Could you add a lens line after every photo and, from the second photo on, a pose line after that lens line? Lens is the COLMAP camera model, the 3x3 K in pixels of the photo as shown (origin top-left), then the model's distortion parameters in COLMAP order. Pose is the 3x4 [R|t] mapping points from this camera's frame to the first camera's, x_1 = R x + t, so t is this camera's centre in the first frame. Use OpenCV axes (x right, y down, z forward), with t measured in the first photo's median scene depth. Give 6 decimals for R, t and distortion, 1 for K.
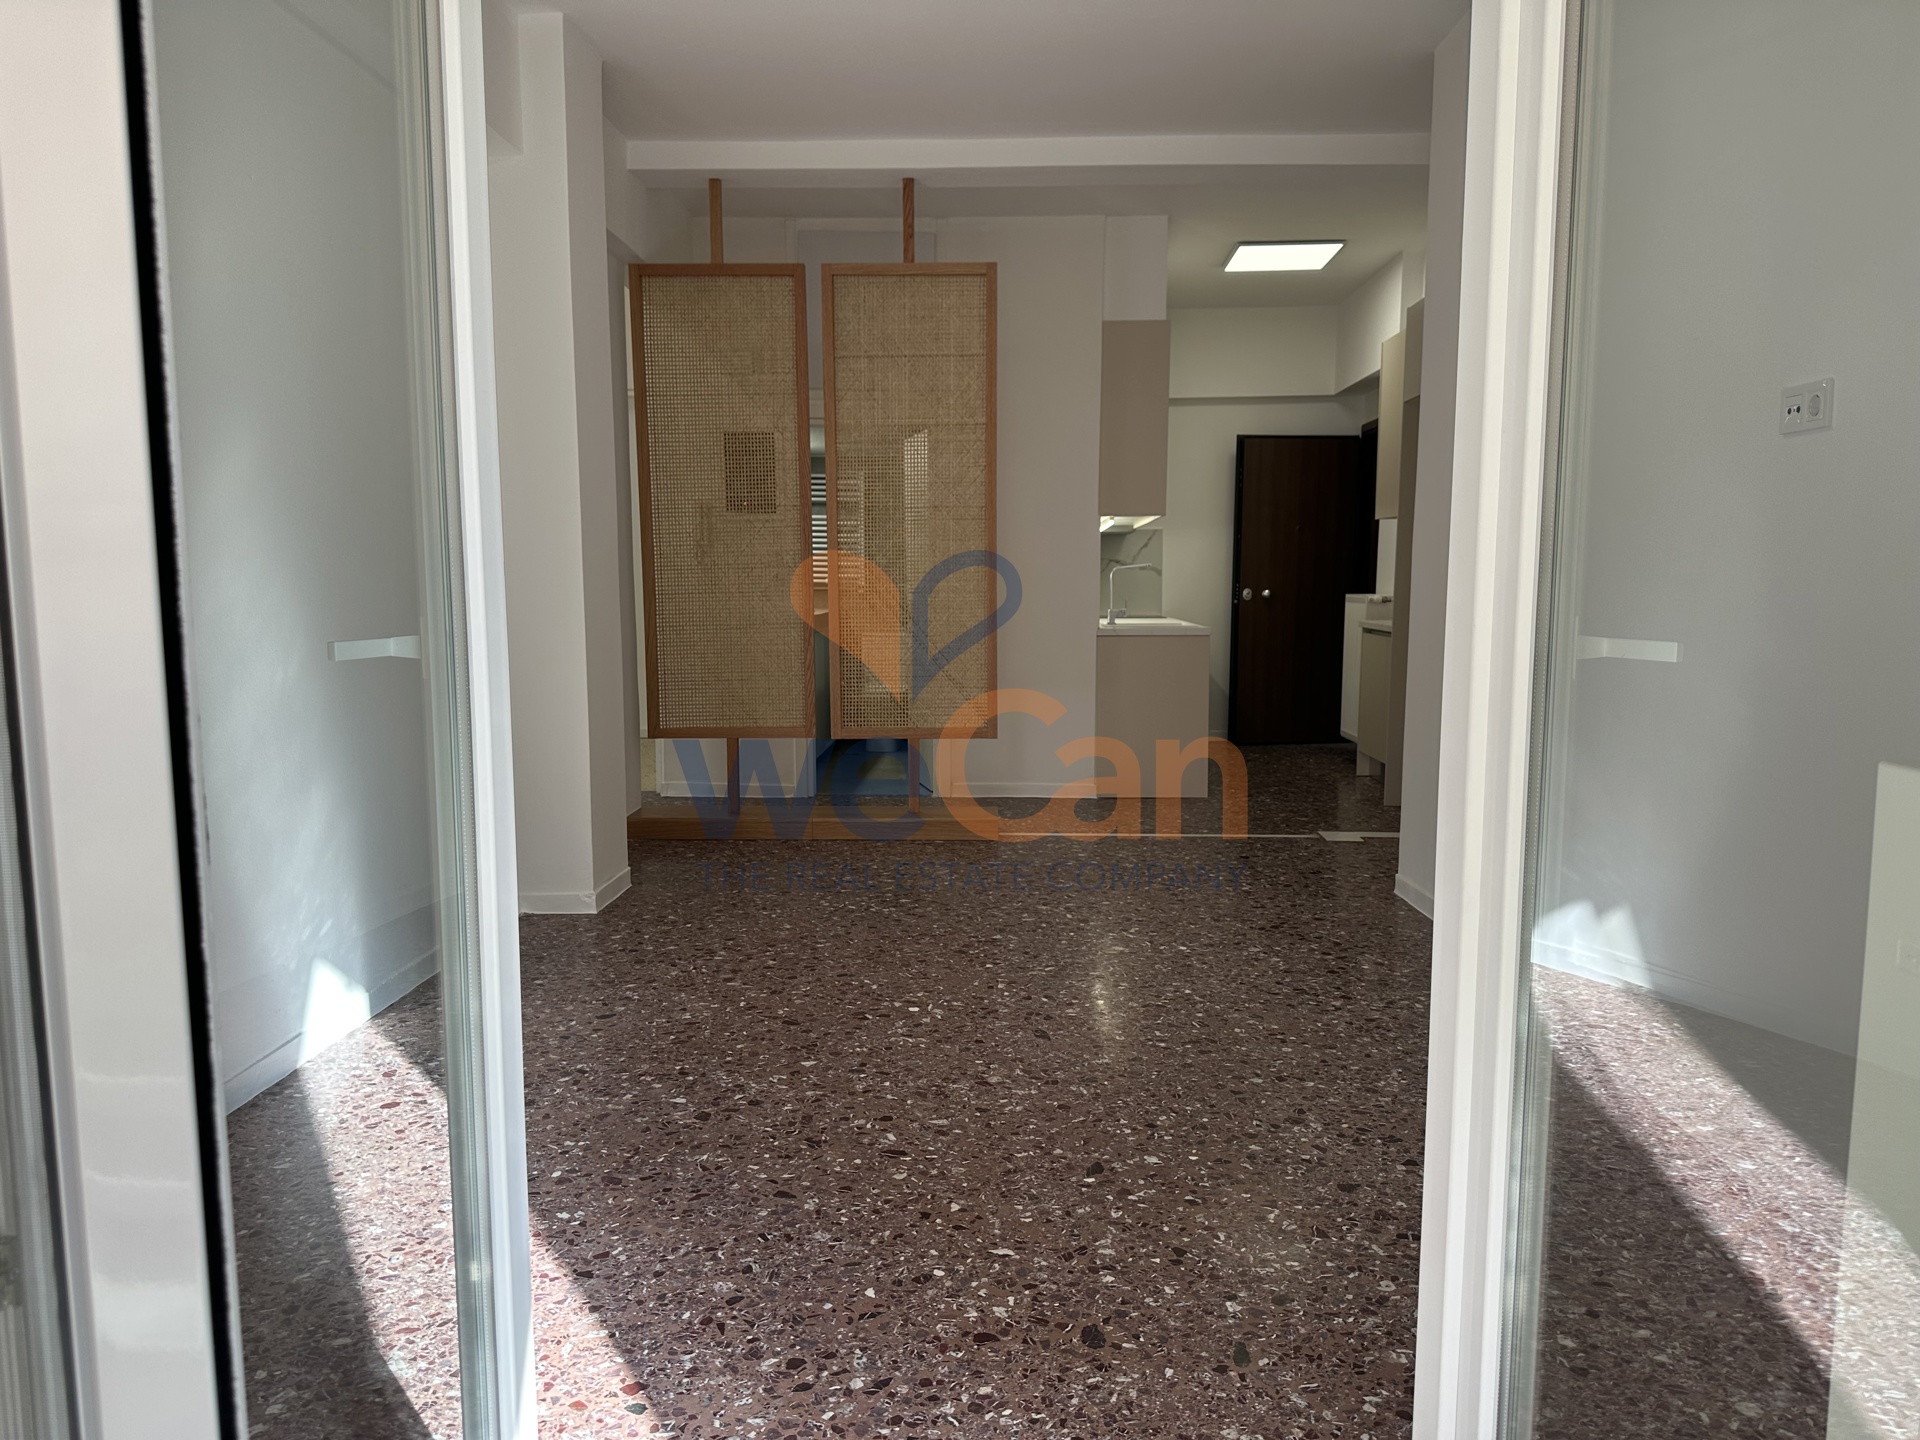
lens RADIAL K [[1356.5, 0, 973.2], [0, 1356.5, 730.4], [0, 0, 1]] dist [0.076396, -0.100874]
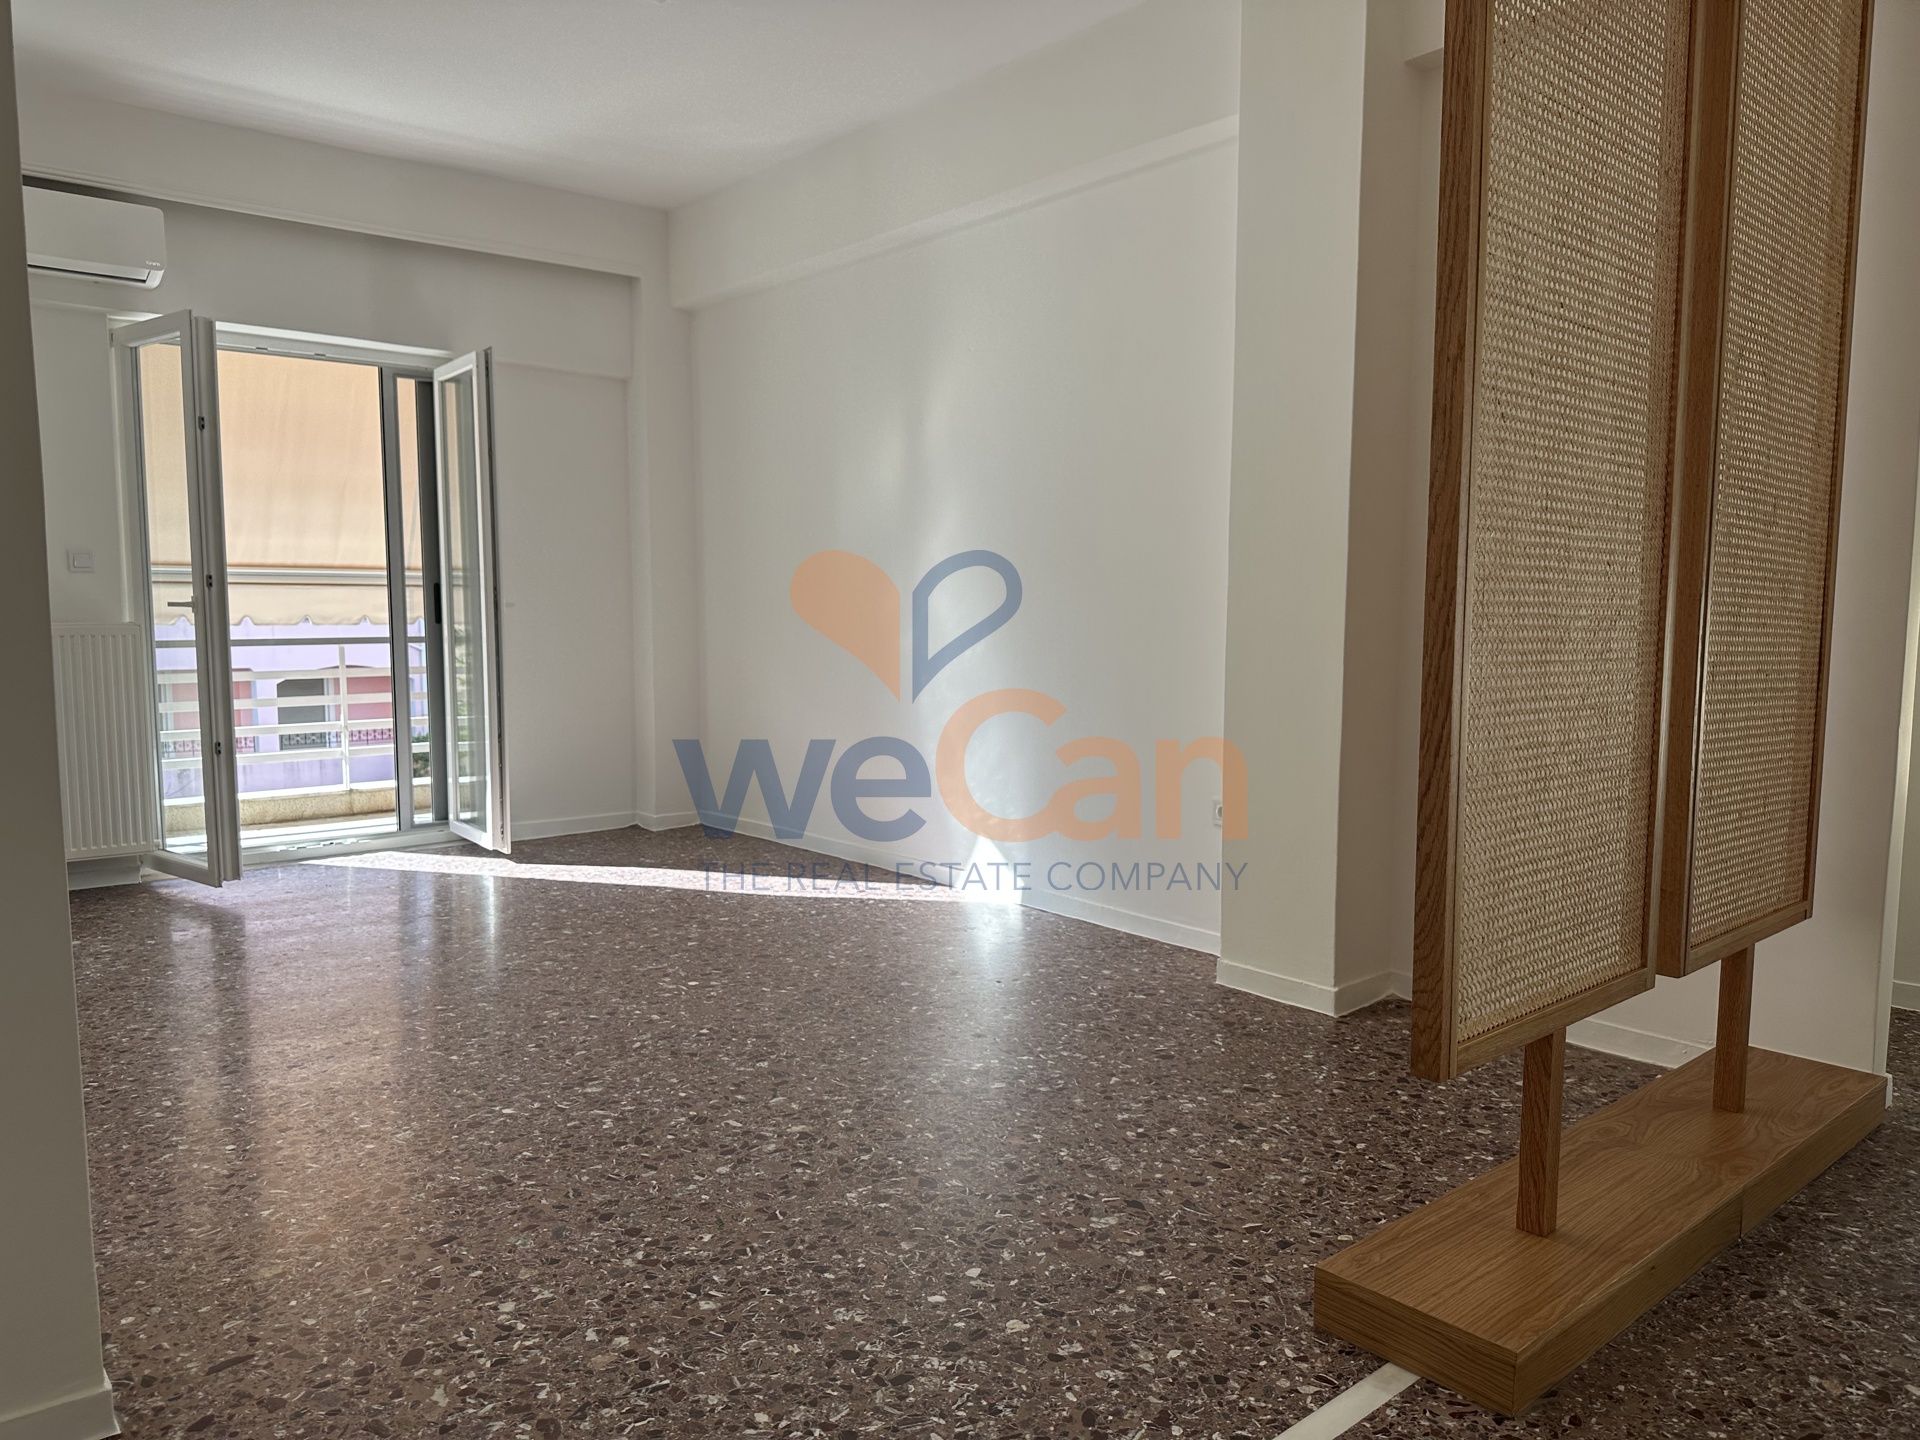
lens RADIAL K [[1356.5, 0, 946.0], [0, 1356.5, 737.6], [0, 0, 1]] dist [0.076396, -0.100874]
pose [[-0.751804, 0.070417, -0.655616, 0.530945], [-0.073585, 0.979111, 0.189544, -0.219489], [0.655268, 0.190743, -0.730918, 1.991100]]
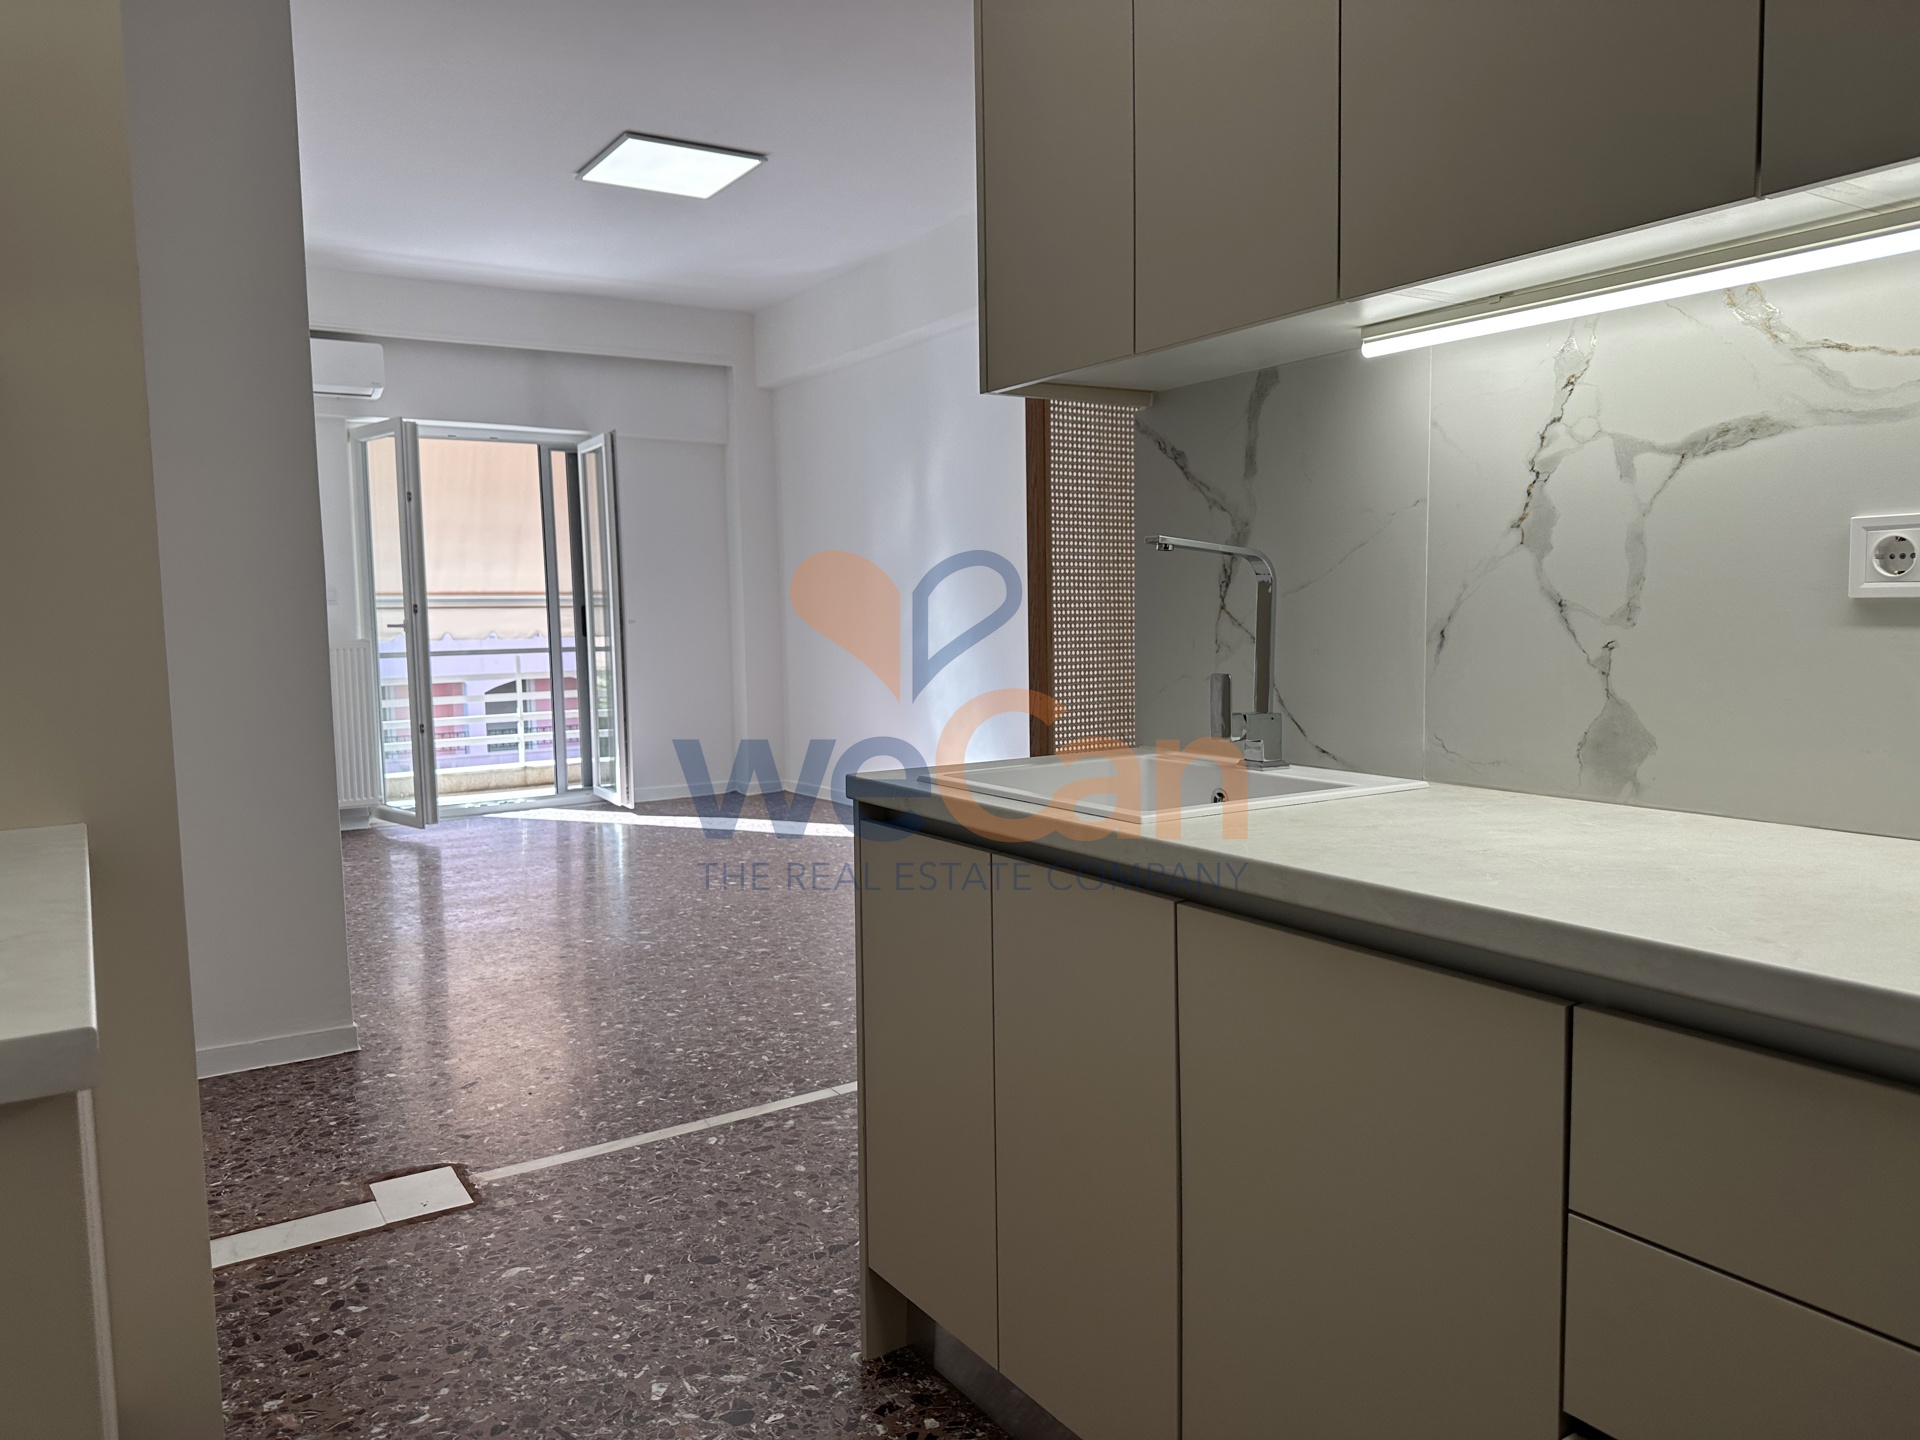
lens RADIAL K [[1356.5, 0, 949.4], [0, 1356.5, 712.9], [0, 0, 1]] dist [0.076396, -0.100874]
pose [[-0.828470, 0.066099, -0.556119, 0.634986], [-0.039328, 0.983692, 0.175508, -0.284605], [0.558651, 0.167274, -0.812360, 2.501533]]
